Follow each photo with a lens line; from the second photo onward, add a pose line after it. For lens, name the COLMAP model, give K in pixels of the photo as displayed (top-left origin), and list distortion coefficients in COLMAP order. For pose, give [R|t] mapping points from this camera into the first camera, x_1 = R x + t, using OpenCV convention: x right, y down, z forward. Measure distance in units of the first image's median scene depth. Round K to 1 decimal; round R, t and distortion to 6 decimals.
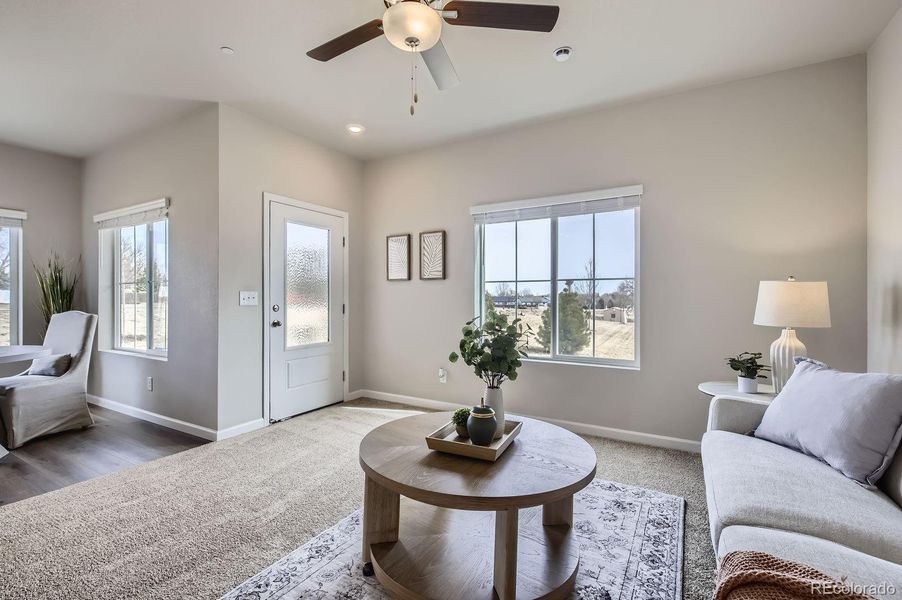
lens RADIAL K [[410.9, 0, 454.5], [0, 410.9, 297.1], [0, 0, 1]] dist [0.001814, -0.001697]
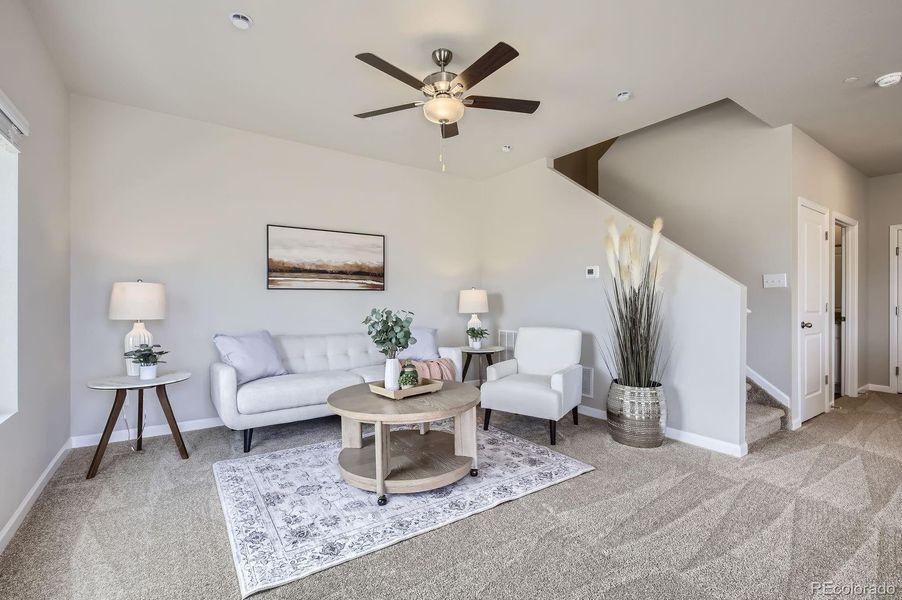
lens RADIAL K [[410.9, 0, 448.6], [0, 410.9, 298.4], [0, 0, 1]] dist [0.001814, -0.001697]
pose [[-0.908590, -0.003613, 0.417673, -0.334896], [-0.002629, 0.999992, 0.002930, 0.000795], [-0.417680, 0.001564, -0.908593, 1.069070]]
